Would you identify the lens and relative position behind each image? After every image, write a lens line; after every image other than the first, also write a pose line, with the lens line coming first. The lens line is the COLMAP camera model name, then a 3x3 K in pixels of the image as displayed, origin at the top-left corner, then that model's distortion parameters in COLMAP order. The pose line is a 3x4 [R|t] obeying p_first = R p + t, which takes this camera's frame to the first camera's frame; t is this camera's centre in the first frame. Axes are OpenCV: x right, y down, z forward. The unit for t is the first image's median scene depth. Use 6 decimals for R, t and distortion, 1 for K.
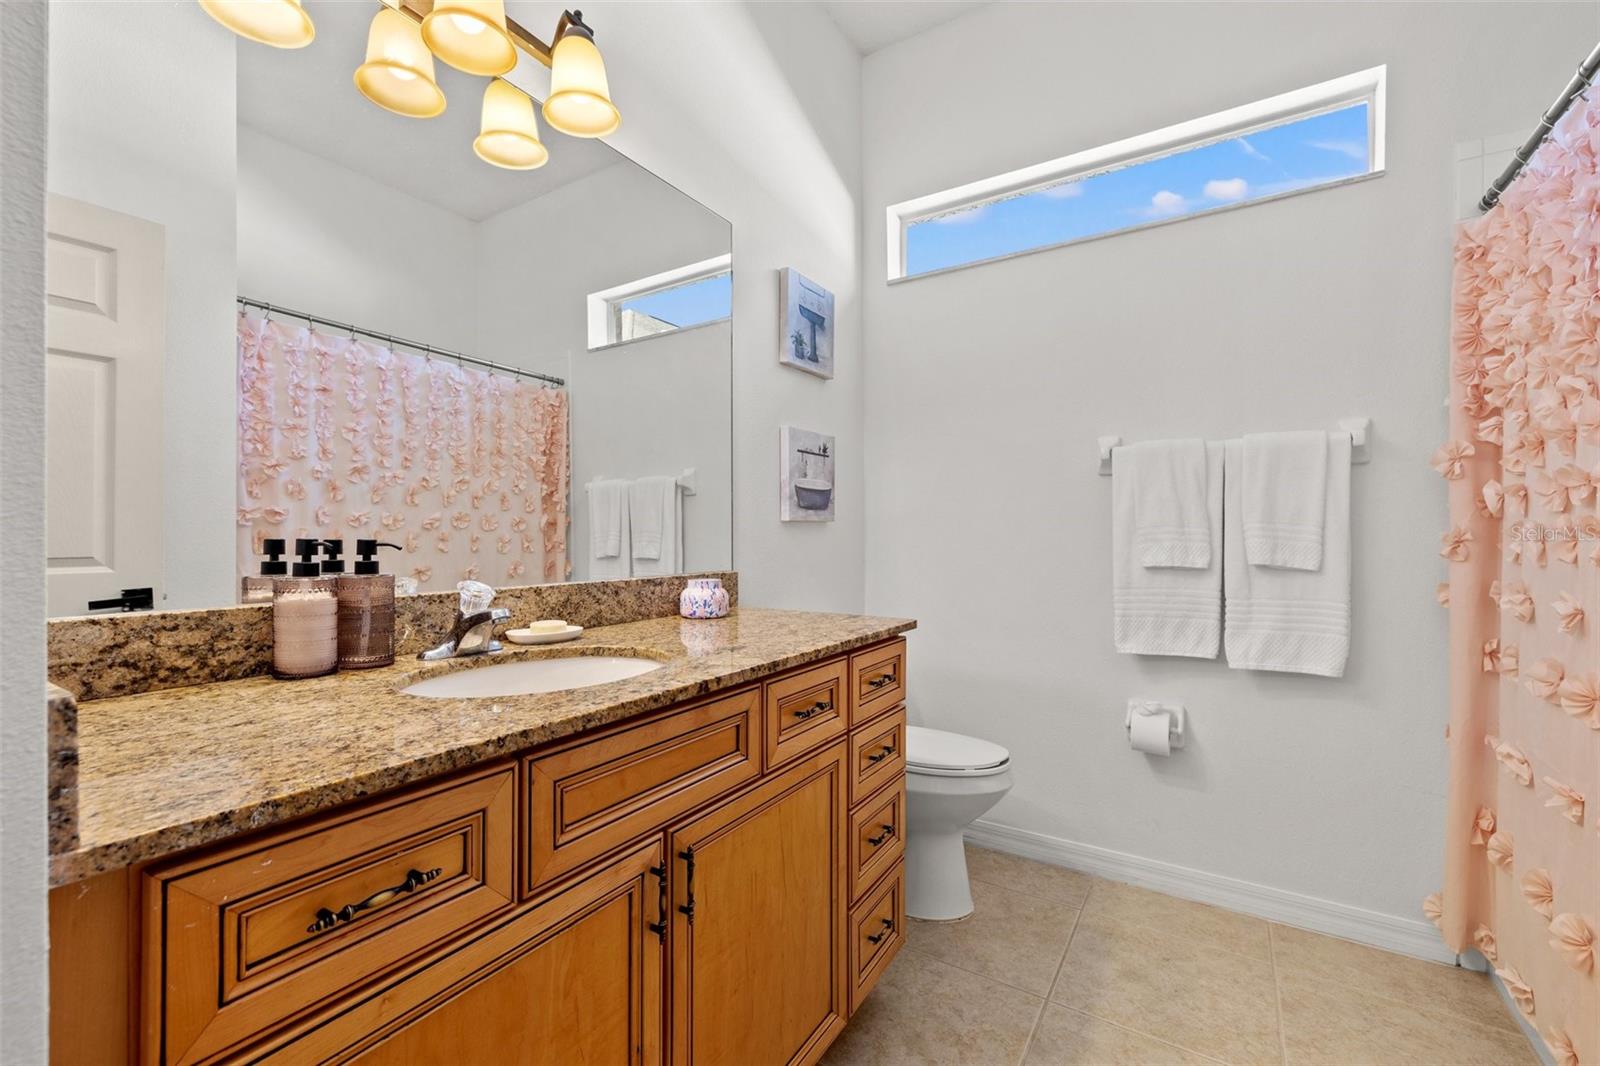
lens RADIAL K [[674.0, 0, 800.0], [0, 674.0, 533.0], [0, 0, 1]] dist [0.002531, 0.000281]
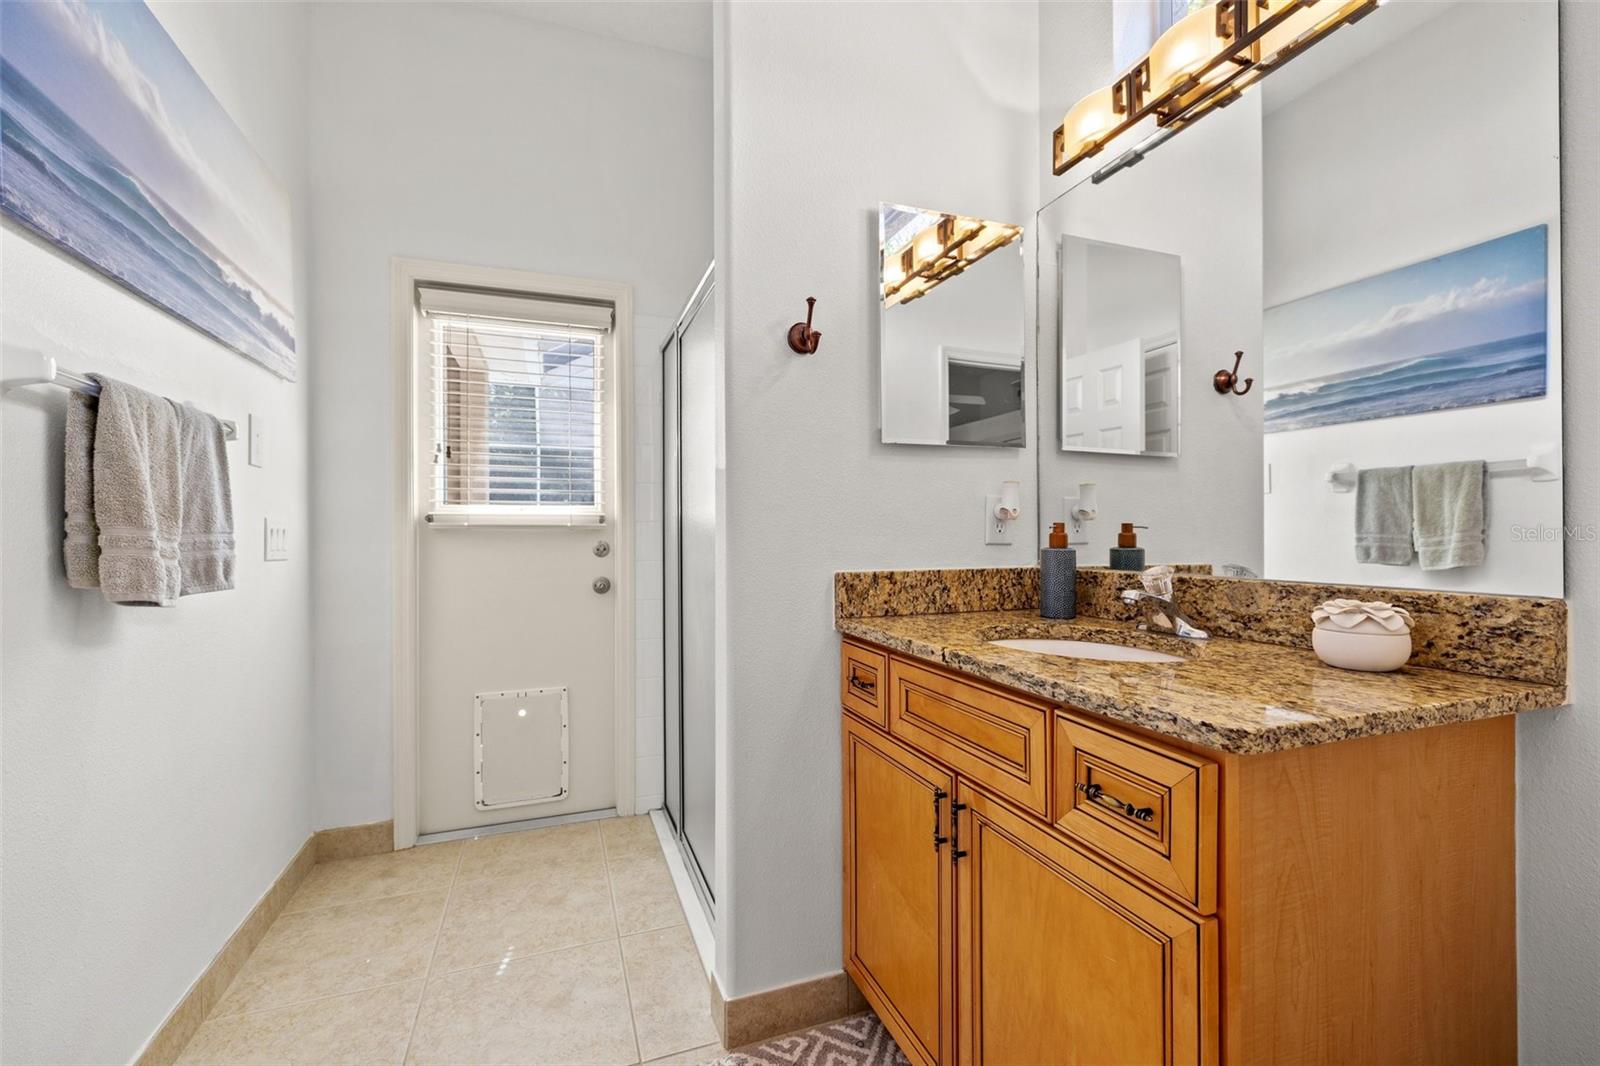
lens RADIAL K [[674.0, 0, 800.0], [0, 674.0, 533.0], [0, 0, 1]] dist [0.002531, 0.000281]
pose [[-0.609604, 0.007910, -0.792667, 0.749697], [0.008415, 0.999958, 0.003507, 0.017761], [0.792661, -0.004532, -0.609645, 1.276685]]
